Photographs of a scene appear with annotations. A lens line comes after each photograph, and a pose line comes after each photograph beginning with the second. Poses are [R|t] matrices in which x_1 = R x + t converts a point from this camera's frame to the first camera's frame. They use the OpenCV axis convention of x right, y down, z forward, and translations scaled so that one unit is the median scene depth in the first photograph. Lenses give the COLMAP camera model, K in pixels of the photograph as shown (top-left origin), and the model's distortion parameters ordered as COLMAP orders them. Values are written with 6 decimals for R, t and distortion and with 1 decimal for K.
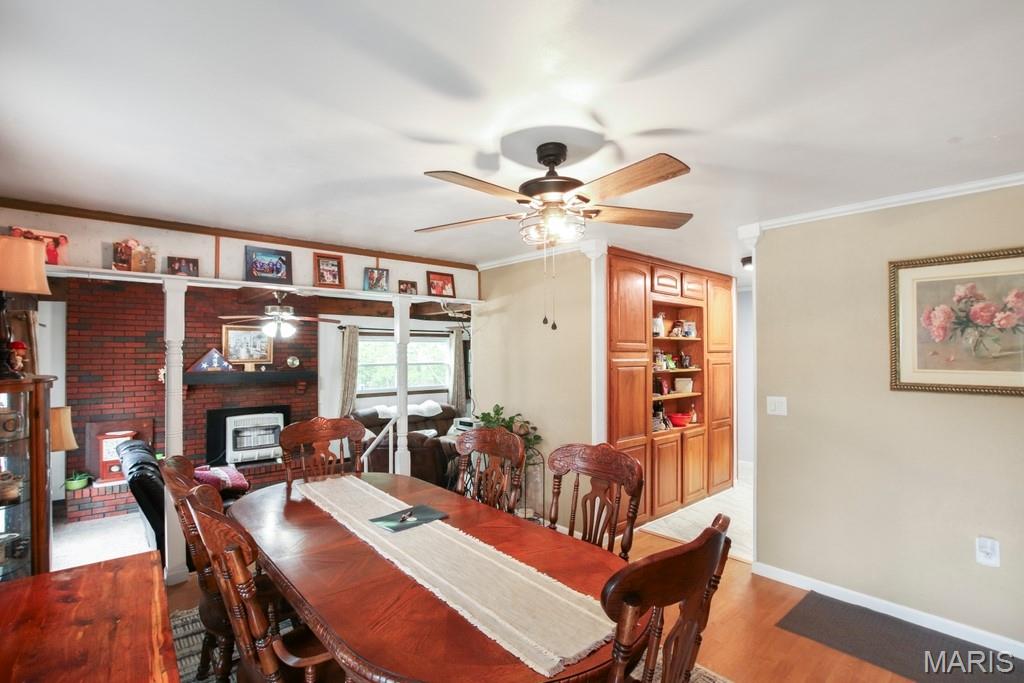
lens RADIAL K [[480.2, 0, 516.6], [0, 480.2, 342.0], [0, 0, 1]] dist [-0.032652, 0.002560]
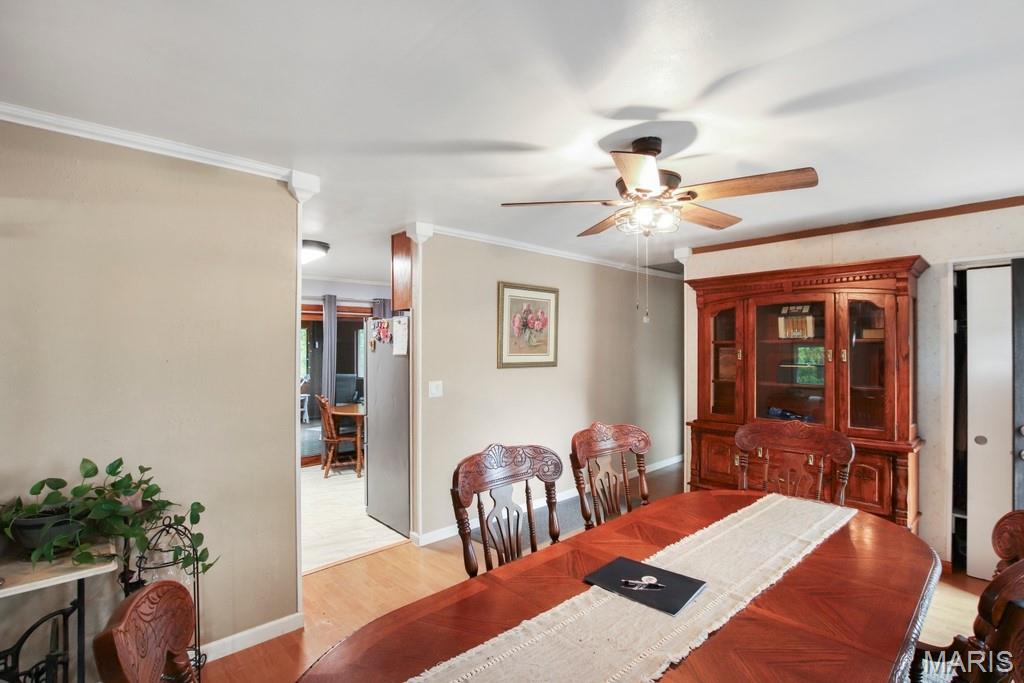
lens RADIAL K [[480.2, 0, 517.9], [0, 480.2, 342.9], [0, 0, 1]] dist [-0.032652, 0.002560]
pose [[-0.021481, 0.010671, 0.999712, -0.794707], [-0.018074, 0.999775, -0.011060, 0.041817], [-0.999606, -0.018306, -0.021284, 1.074971]]
